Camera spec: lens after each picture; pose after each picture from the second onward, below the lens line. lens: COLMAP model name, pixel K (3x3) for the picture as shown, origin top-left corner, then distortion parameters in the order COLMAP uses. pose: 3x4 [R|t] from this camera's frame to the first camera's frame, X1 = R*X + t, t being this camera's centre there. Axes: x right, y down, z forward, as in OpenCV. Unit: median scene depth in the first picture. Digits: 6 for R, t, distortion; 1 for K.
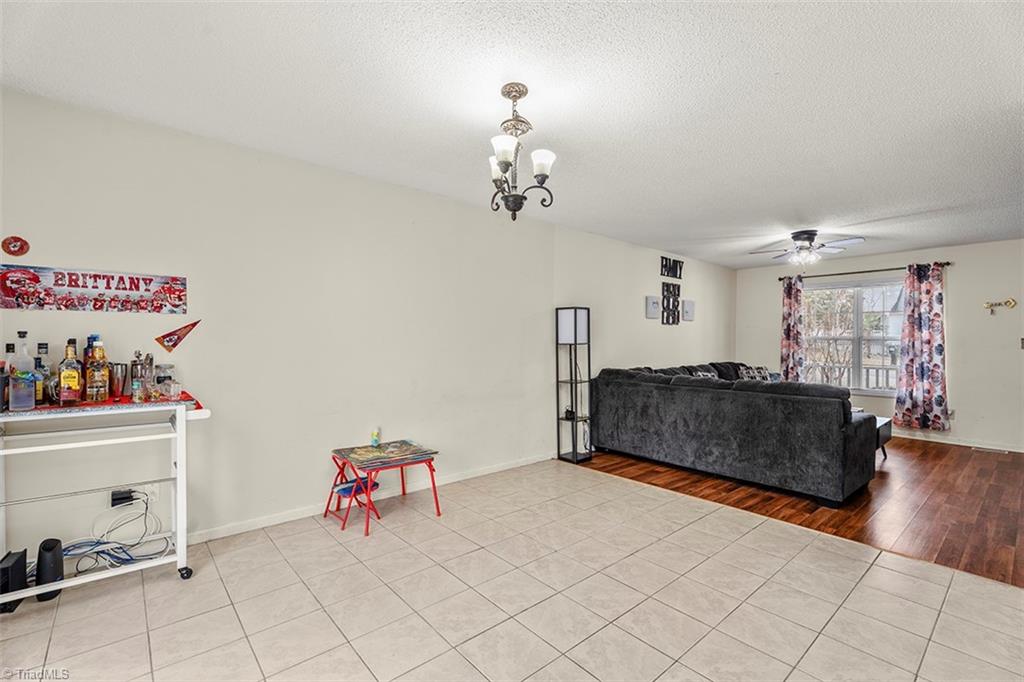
lens RADIAL K [[458.1, 0, 505.3], [0, 458.1, 342.0], [0, 0, 1]] dist [0.002745, -0.001857]
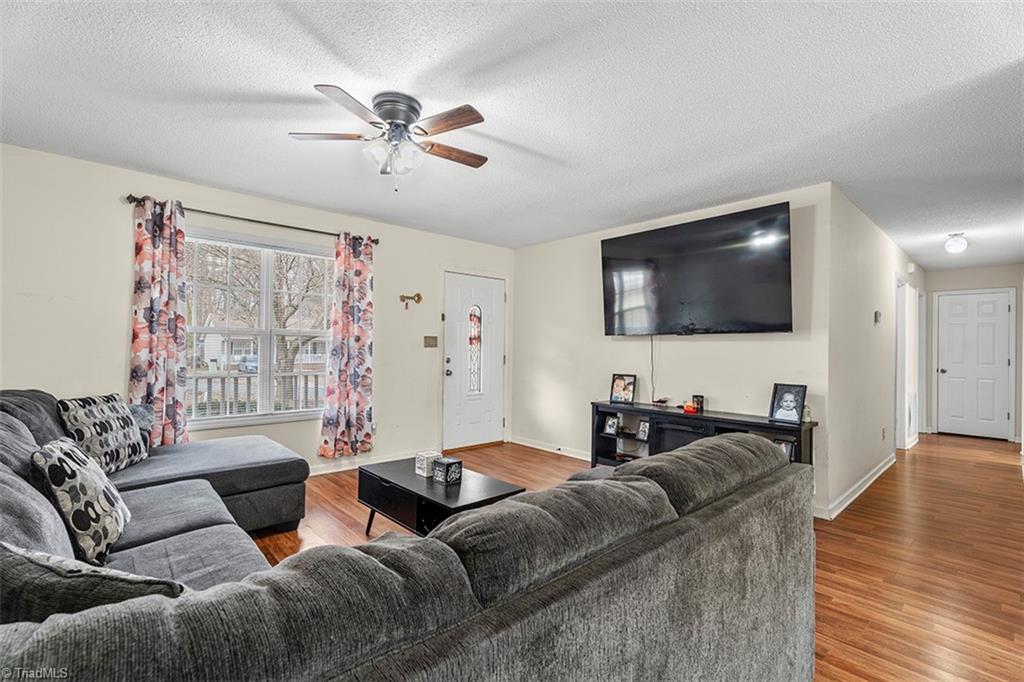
lens RADIAL K [[458.1, 0, 515.5], [0, 458.1, 339.7], [0, 0, 1]] dist [0.002745, -0.001857]
pose [[-0.044993, 0.005192, 0.998974, 0.176209], [-0.013878, 0.999887, -0.005822, 0.002395], [-0.998891, -0.014126, -0.044916, 0.898656]]
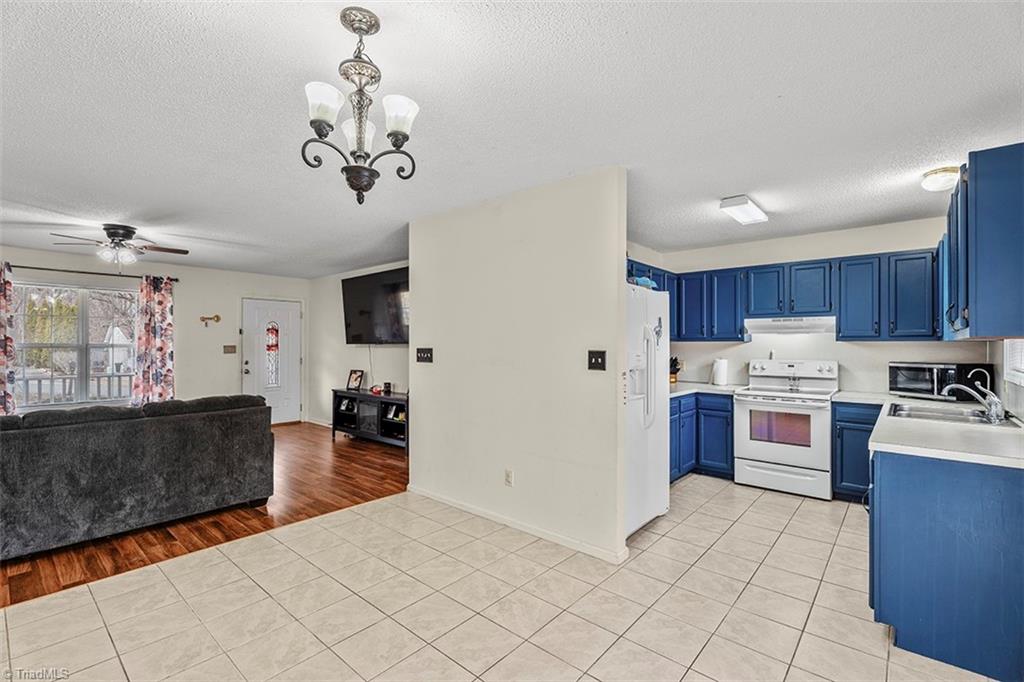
lens RADIAL K [[458.1, 0, 516.9], [0, 458.1, 341.3], [0, 0, 1]] dist [0.002745, -0.001857]
pose [[-0.163767, -0.001660, 0.986498, -0.331991], [-0.002225, 0.999997, 0.001313, -0.025328], [-0.986497, -0.001980, -0.163770, 0.402669]]
